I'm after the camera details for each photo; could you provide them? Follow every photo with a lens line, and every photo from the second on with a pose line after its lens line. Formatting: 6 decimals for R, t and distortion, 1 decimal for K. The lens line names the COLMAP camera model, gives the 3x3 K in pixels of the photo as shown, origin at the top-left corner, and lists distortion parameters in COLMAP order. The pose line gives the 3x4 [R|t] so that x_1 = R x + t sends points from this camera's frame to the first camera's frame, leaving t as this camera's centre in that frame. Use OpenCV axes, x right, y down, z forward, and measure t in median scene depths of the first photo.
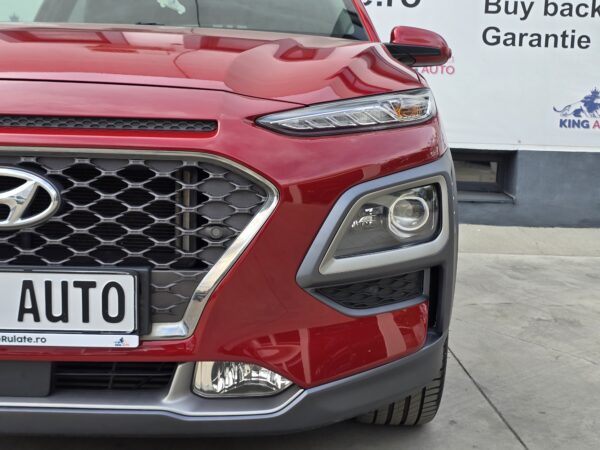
lens RADIAL K [[808.3, 0, 305.7], [0, 808.3, 212.7], [0, 0, 1]] dist [0.144724, -0.391750]
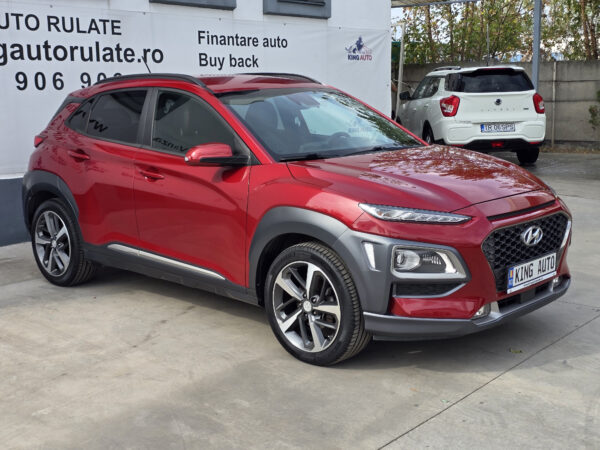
lens RADIAL K [[805.6, 0, 300.0], [0, 805.6, 225.0], [0, 0, 1]] dist [0.135898, -0.358684]
pose [[0.684749, -0.165798, 0.709669, -3.076689], [0.114895, 0.986160, 0.119534, -0.513993], [-0.719666, -0.000313, 0.694321, -0.477631]]
